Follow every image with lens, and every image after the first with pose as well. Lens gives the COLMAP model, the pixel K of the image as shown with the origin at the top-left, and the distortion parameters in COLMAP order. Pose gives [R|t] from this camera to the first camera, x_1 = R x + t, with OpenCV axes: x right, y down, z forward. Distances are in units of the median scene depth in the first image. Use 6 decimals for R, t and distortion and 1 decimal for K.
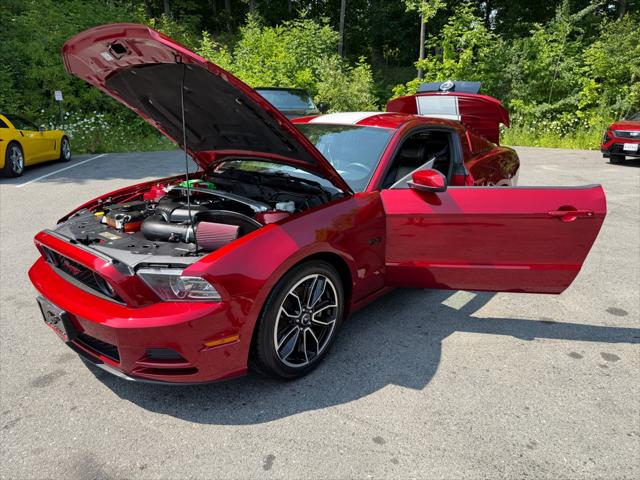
lens RADIAL K [[456.7, 0, 317.6], [0, 456.7, 241.2], [0, 0, 1]] dist [0.012516, -0.018653]
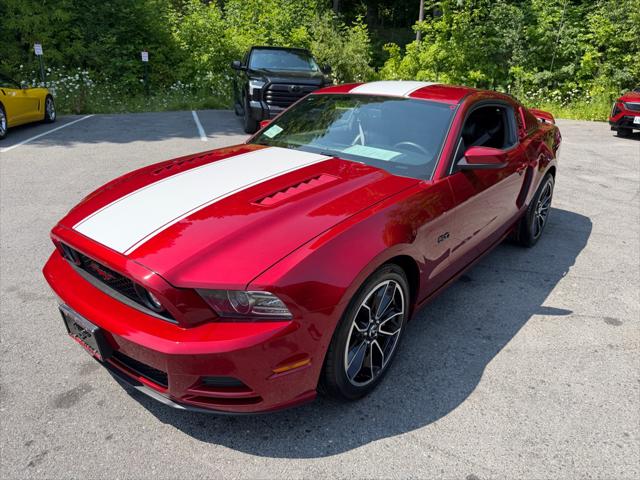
lens RADIAL K [[456.7, 0, 317.5], [0, 456.7, 237.7], [0, 0, 1]] dist [0.012516, -0.018653]
pose [[0.999226, 0.012759, 0.037213, -0.156419], [-0.015391, 0.997335, 0.071320, -0.062323], [-0.036204, -0.071837, 0.996759, 0.140361]]
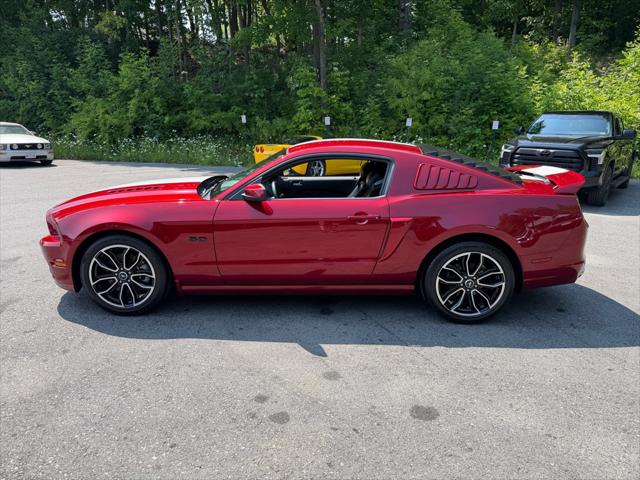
lens RADIAL K [[456.7, 0, 319.8], [0, 456.7, 232.9], [0, 0, 1]] dist [0.012516, -0.018653]
pose [[0.634912, 0.175319, -0.752429, 1.344741], [-0.225901, 0.973477, 0.036205, -0.143978], [0.738820, 0.146988, 0.657677, 0.456239]]
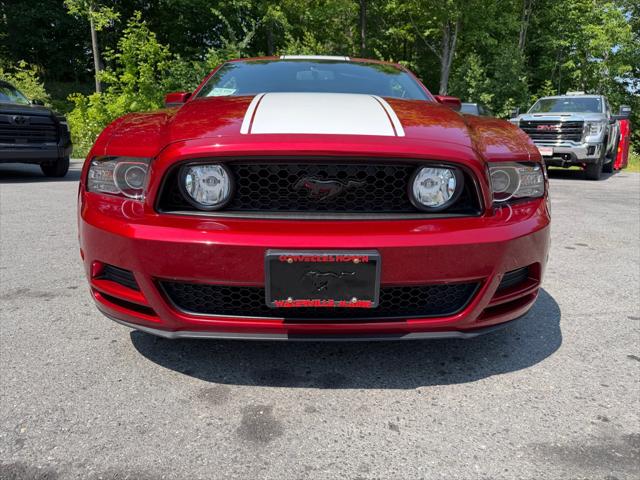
lens RADIAL K [[456.7, 0, 321.6], [0, 456.7, 248.5], [0, 0, 1]] dist [0.012516, -0.018653]
pose [[0.737449, -0.150814, 0.658350, -0.803473], [0.184452, 0.982667, 0.018494, 0.107057], [-0.649728, 0.107795, 0.752485, 0.525803]]
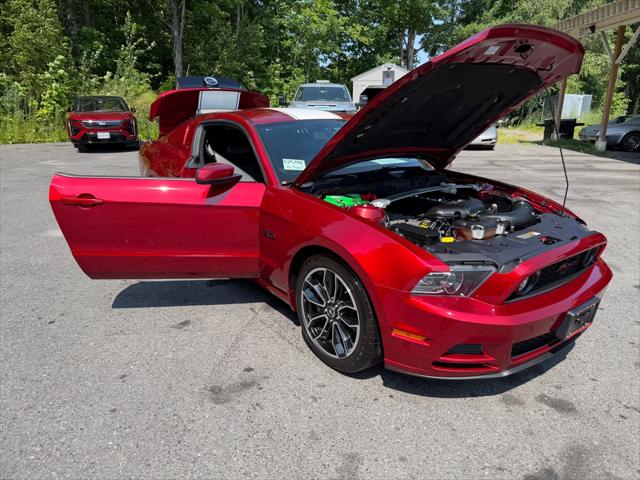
lens RADIAL K [[456.7, 0, 322.1], [0, 456.7, 241.7], [0, 0, 1]] dist [0.012516, -0.018653]
pose [[0.202149, -0.290569, 0.935257, -1.379547], [0.275302, 0.933325, 0.230464, -0.327779], [-0.939864, 0.210890, 0.268664, 1.073947]]
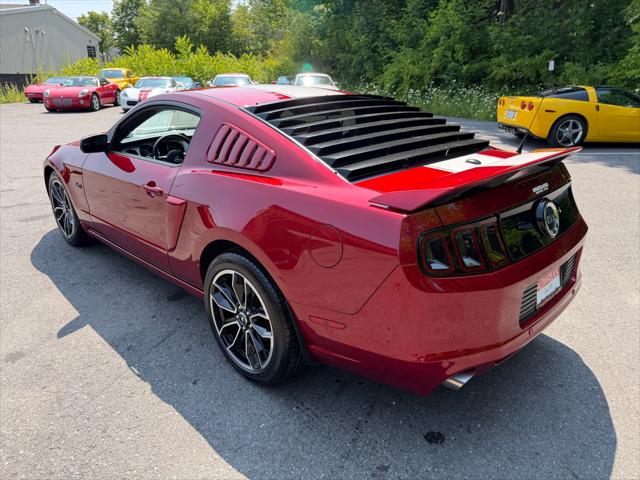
lens RADIAL K [[456.7, 0, 316.7], [0, 456.7, 241.9], [0, 0, 1]] dist [0.012516, -0.018653]
pose [[-0.056171, 0.334476, -0.940729, 1.370464], [-0.285023, 0.897636, 0.336173, -0.485374], [0.956873, 0.287012, 0.044912, 1.706388]]
